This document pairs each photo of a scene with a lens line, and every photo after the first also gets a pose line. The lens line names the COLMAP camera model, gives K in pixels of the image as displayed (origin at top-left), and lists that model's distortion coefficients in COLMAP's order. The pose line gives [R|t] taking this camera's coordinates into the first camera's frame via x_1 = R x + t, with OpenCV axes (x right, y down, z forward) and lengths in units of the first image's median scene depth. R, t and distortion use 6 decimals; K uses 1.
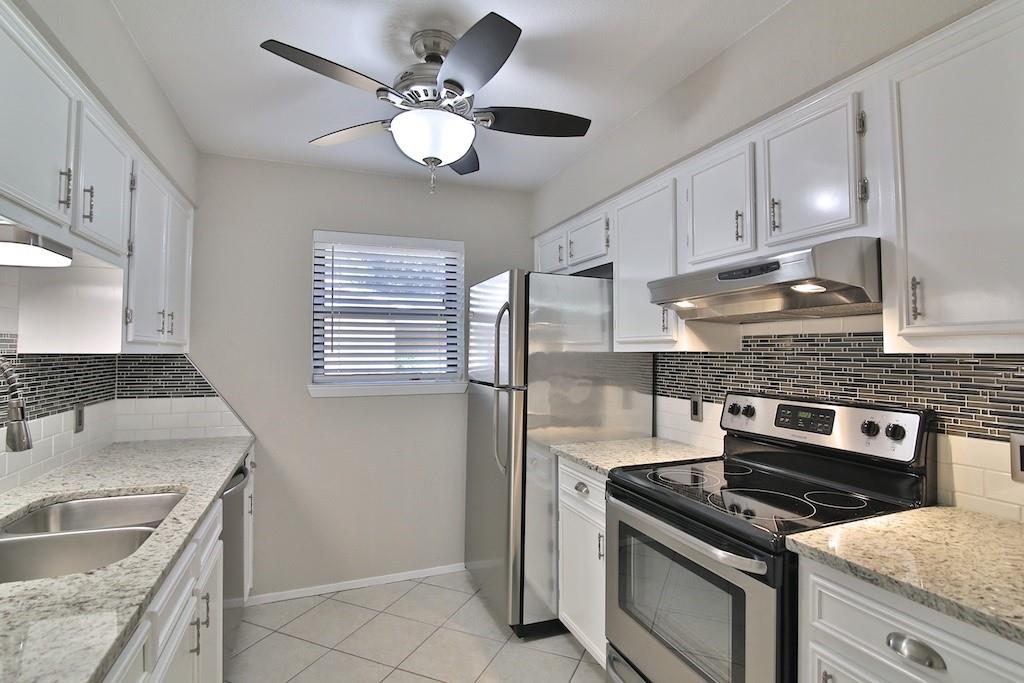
lens RADIAL K [[502.8, 0, 512.0], [0, 502.8, 341.5], [0, 0, 1]] dist [0.000562, 0.000081]
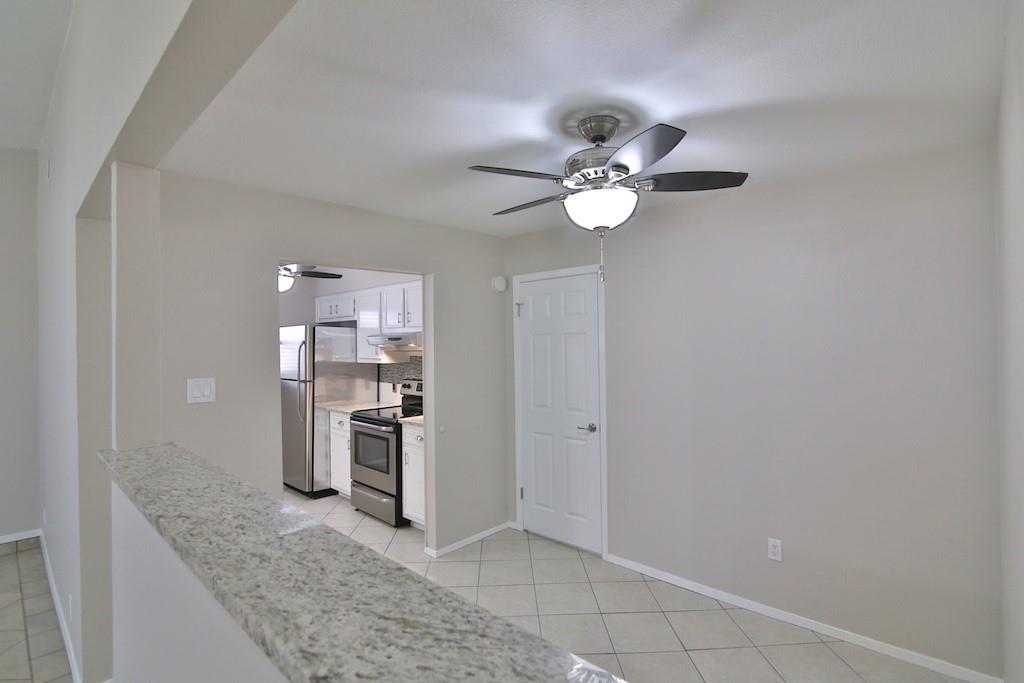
lens RADIAL K [[502.8, 0, 512.0], [0, 502.8, 341.5], [0, 0, 1]] dist [0.000562, 0.000081]
pose [[0.906661, -0.006832, 0.421805, -0.107859], [0.001241, 0.999908, 0.013528, -0.101622], [-0.421858, -0.011741, 0.906586, -1.274862]]
